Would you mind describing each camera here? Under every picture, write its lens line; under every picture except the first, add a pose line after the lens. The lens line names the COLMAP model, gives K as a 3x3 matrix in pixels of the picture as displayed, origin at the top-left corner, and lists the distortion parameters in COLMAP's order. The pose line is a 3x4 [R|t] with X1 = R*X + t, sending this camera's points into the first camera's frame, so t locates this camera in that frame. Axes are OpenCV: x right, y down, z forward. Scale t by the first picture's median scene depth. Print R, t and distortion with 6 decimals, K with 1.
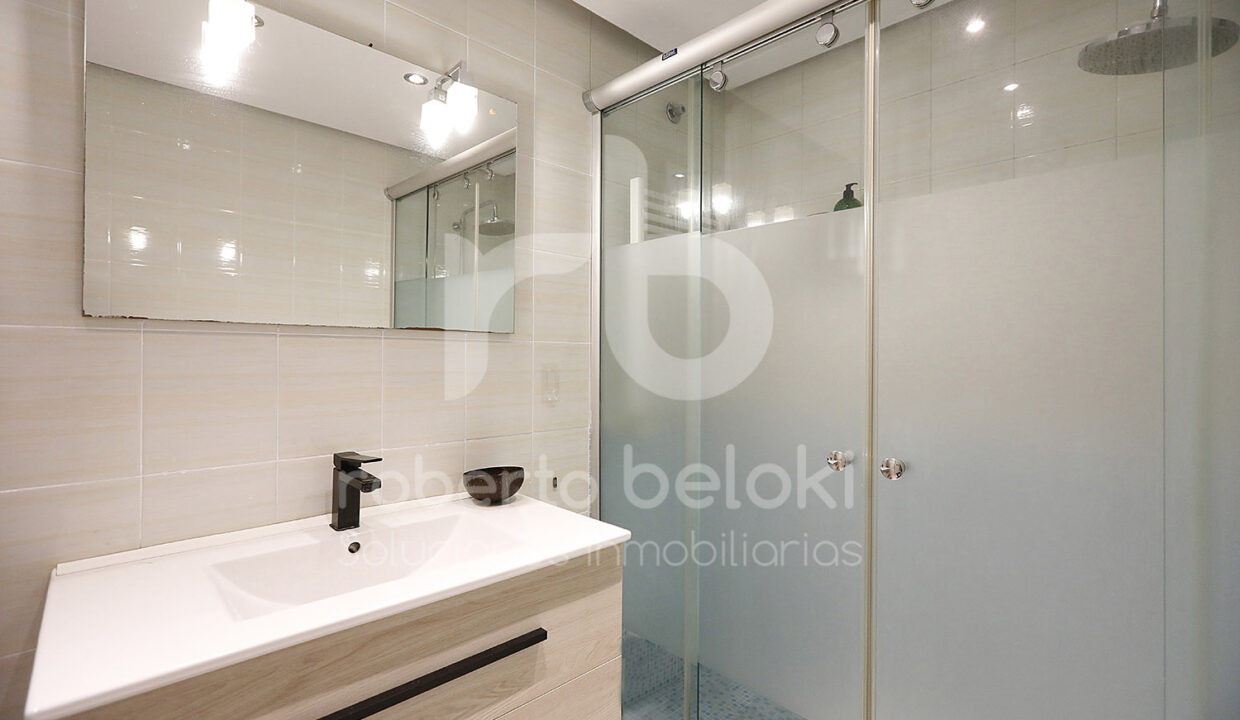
lens RADIAL K [[540.9, 0, 616.9], [0, 540.9, 355.0], [0, 0, 1]] dist [0.014104, 0.000408]
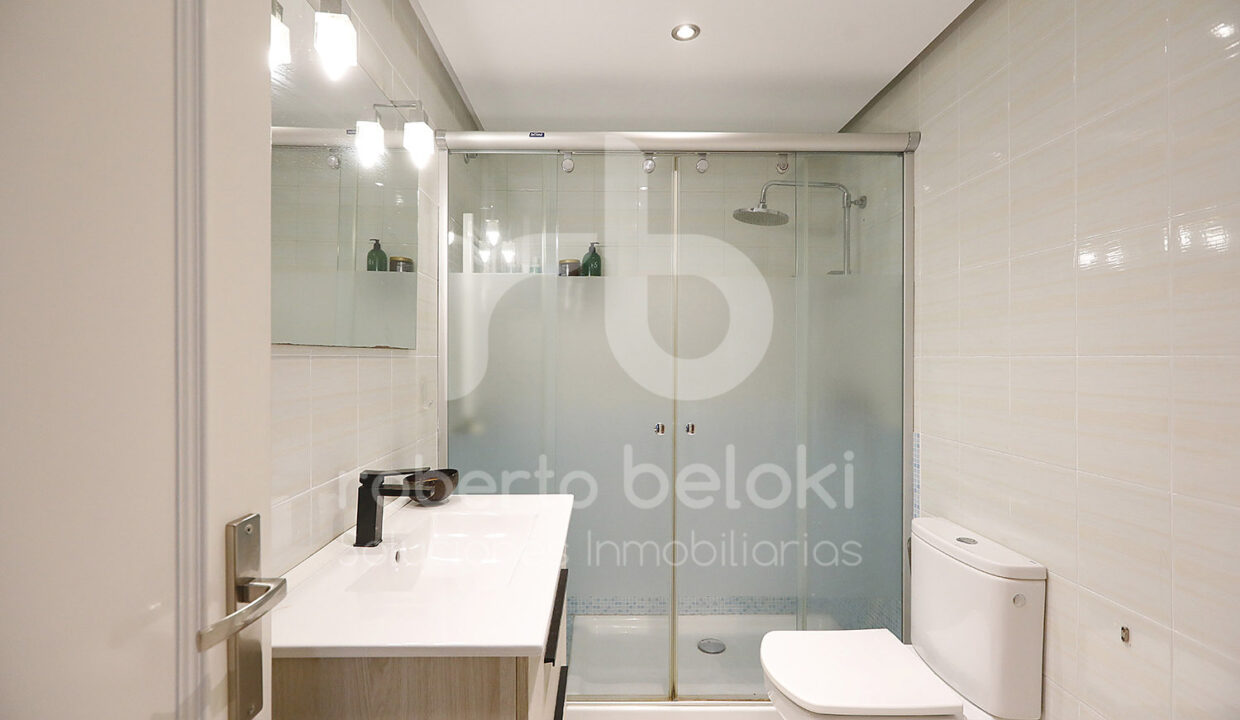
lens RADIAL K [[552.4, 0, 608.6], [0, 552.4, 365.1], [0, 0, 1]] dist [0.002475, -0.000059]
pose [[0.679983, -0.021098, 0.732924, -0.837191], [0.007062, 0.999728, 0.022227, -0.033983], [-0.733193, -0.009938, 0.679947, -0.029901]]
